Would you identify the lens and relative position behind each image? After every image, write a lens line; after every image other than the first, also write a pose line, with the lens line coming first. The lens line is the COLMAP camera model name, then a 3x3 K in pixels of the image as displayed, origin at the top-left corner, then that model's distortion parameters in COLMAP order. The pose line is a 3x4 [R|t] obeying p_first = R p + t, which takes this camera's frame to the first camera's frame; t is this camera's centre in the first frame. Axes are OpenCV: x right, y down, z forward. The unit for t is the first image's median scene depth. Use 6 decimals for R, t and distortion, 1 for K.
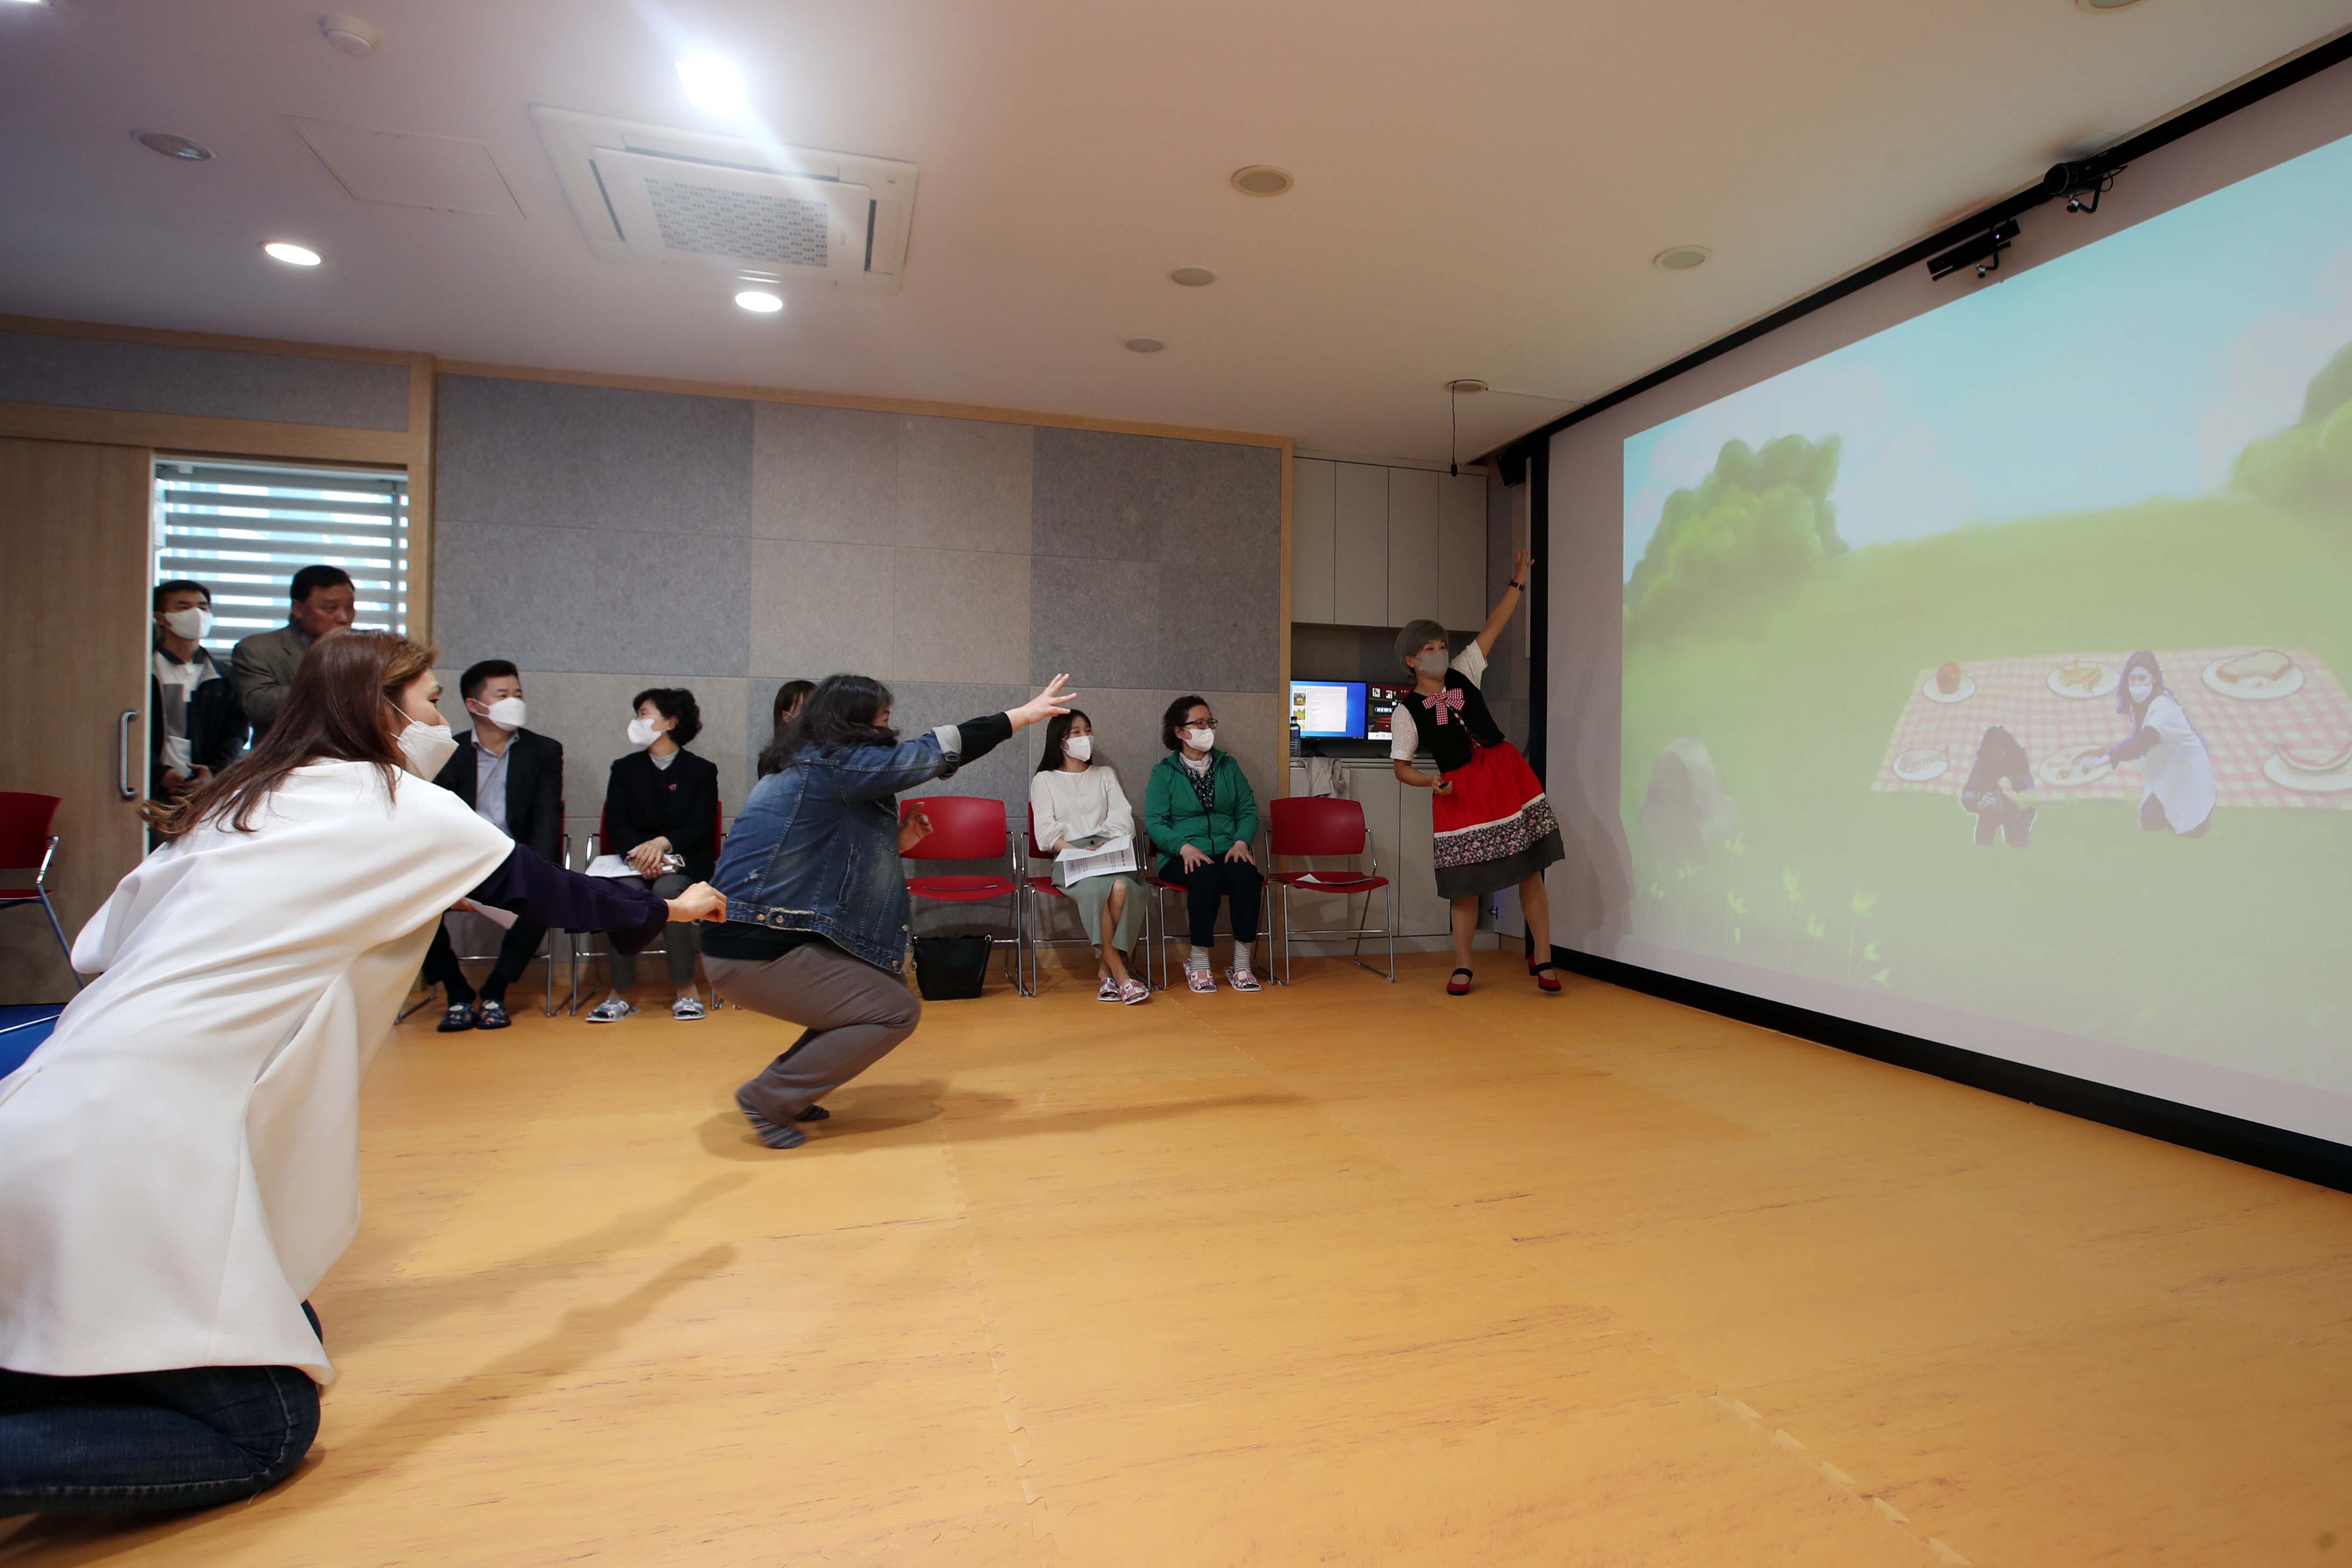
lens RADIAL K [[1185.6, 0, 1185.6], [0, 1185.6, 734.2], [0, 0, 1]] dist [-0.034868, 0.014632]
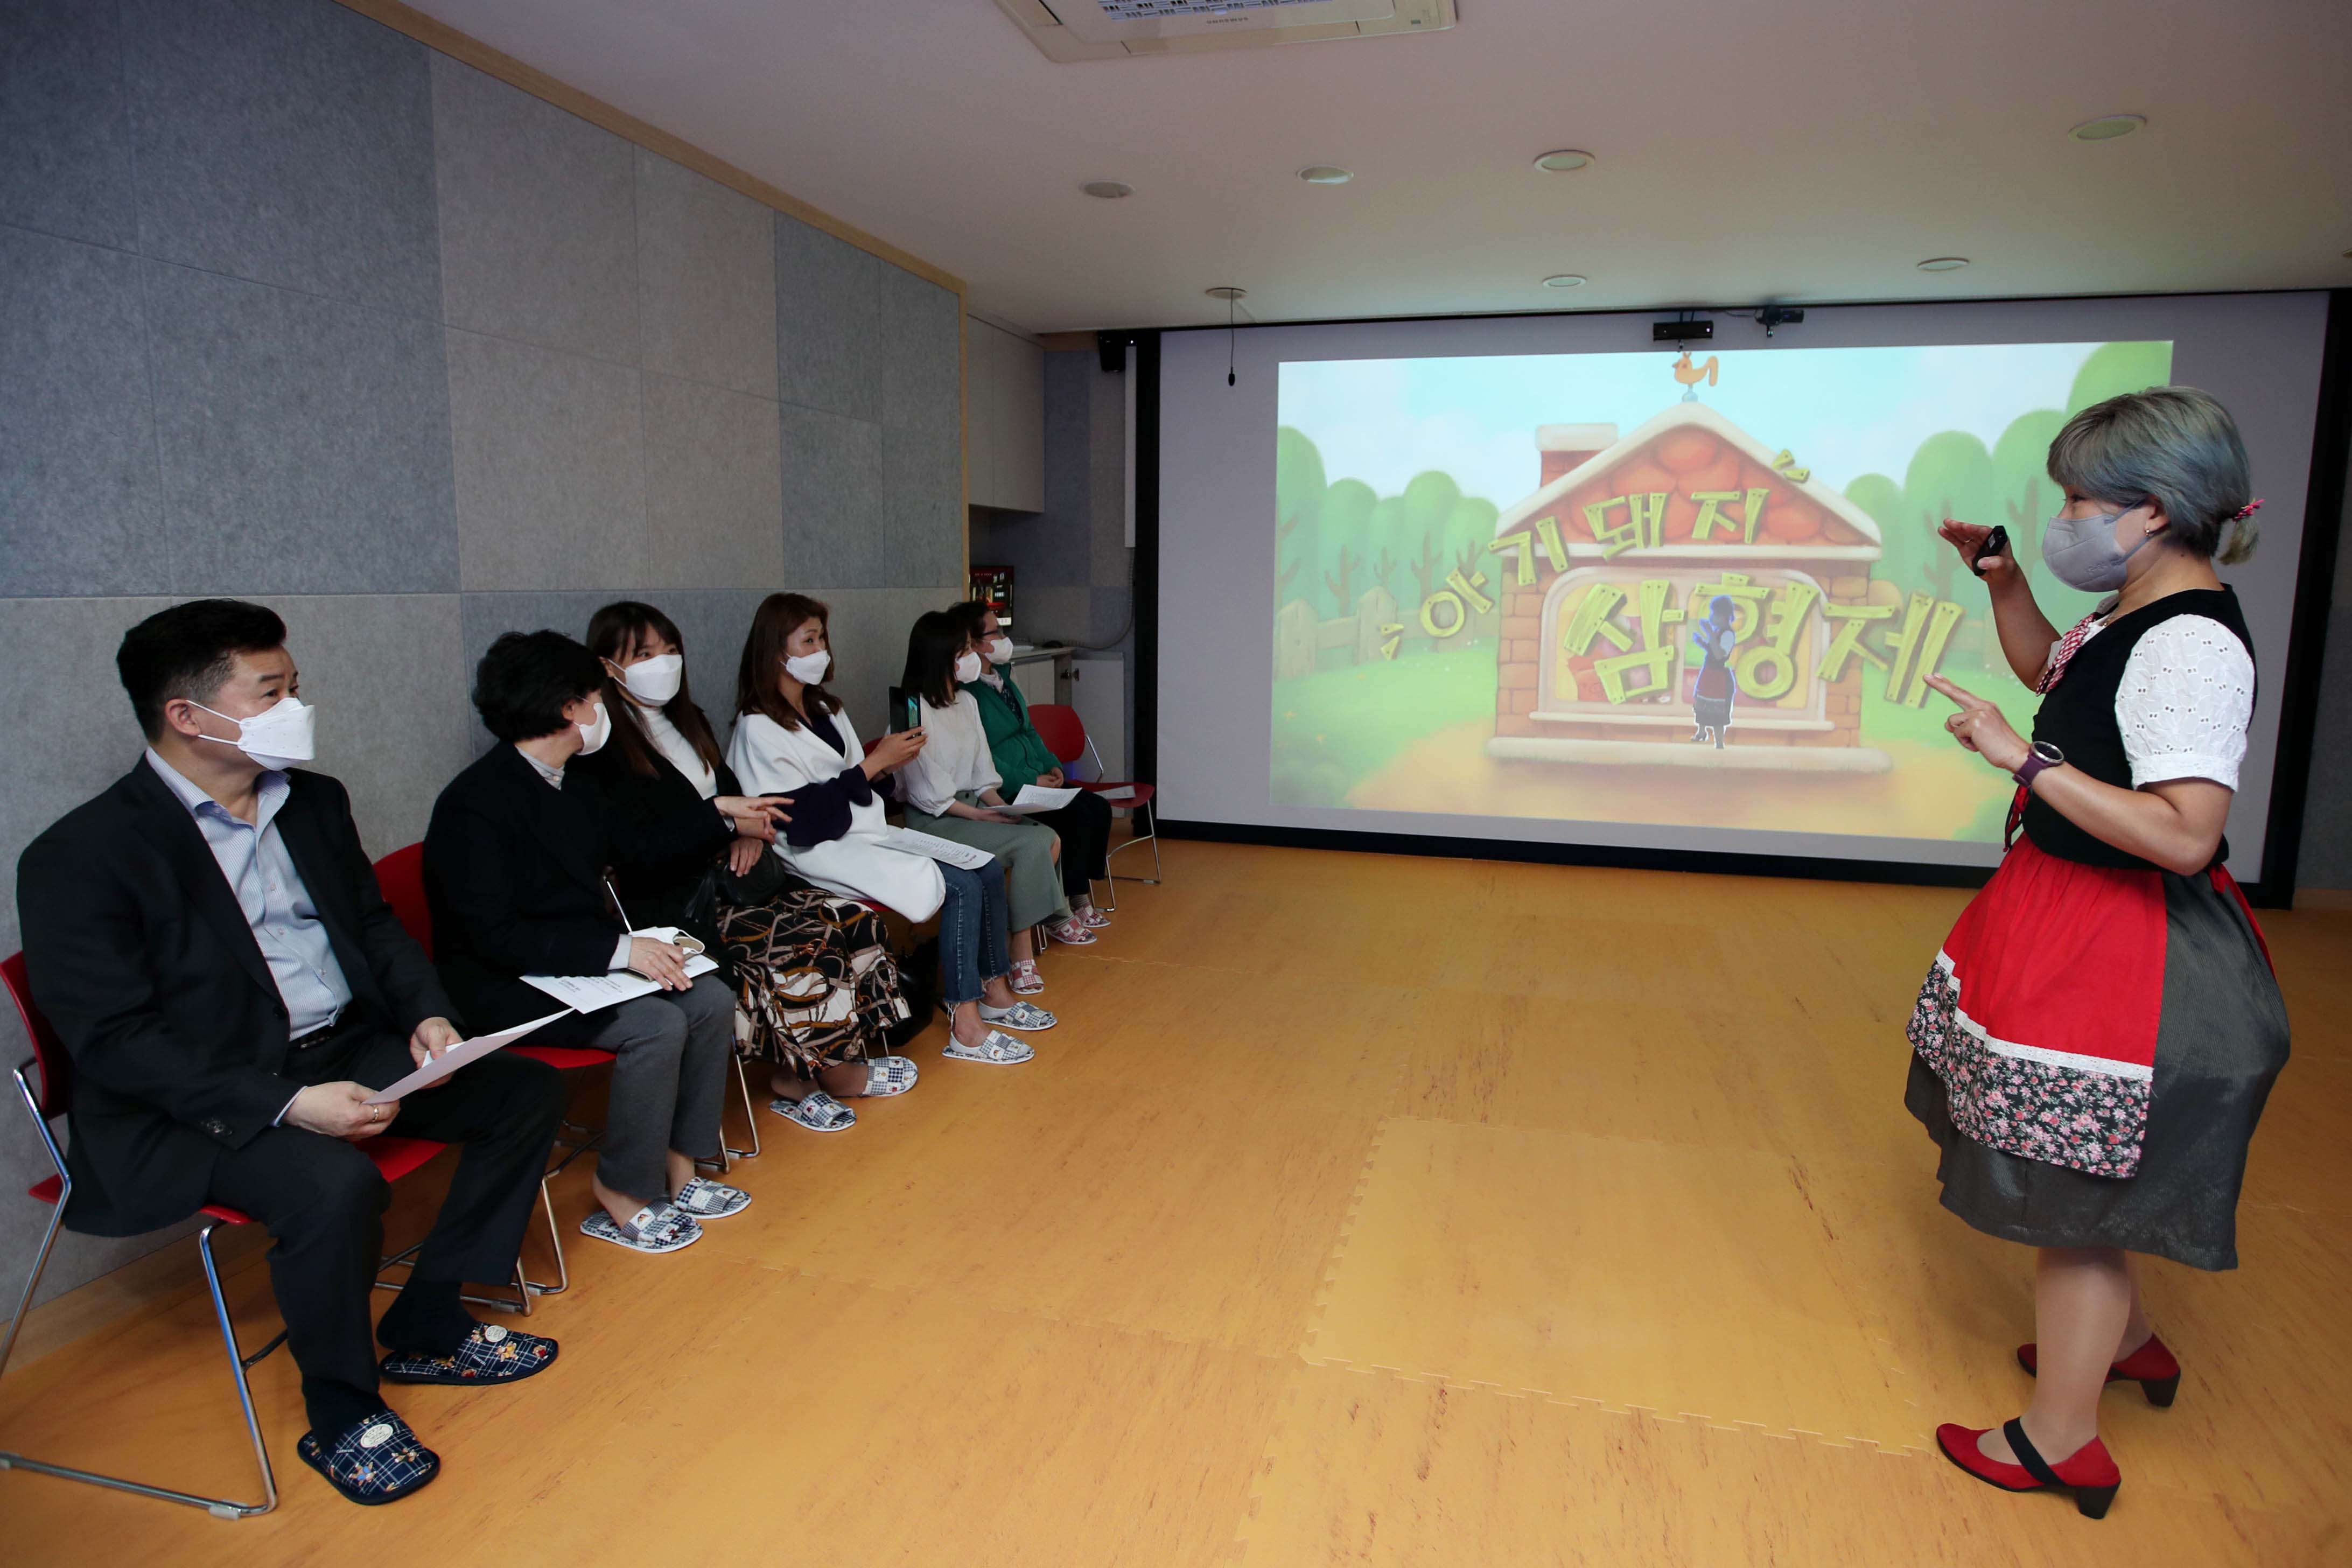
lens RADIAL K [[1209.1, 0, 1297.6], [0, 1209.1, 705.4], [0, 0, 1]] dist [-0.035751, 0.013327]
pose [[0.490354, -0.090530, 0.866808, -0.638254], [-0.043539, 0.990804, 0.128110, -0.080817], [-0.870435, -0.100559, 0.481903, 0.389616]]
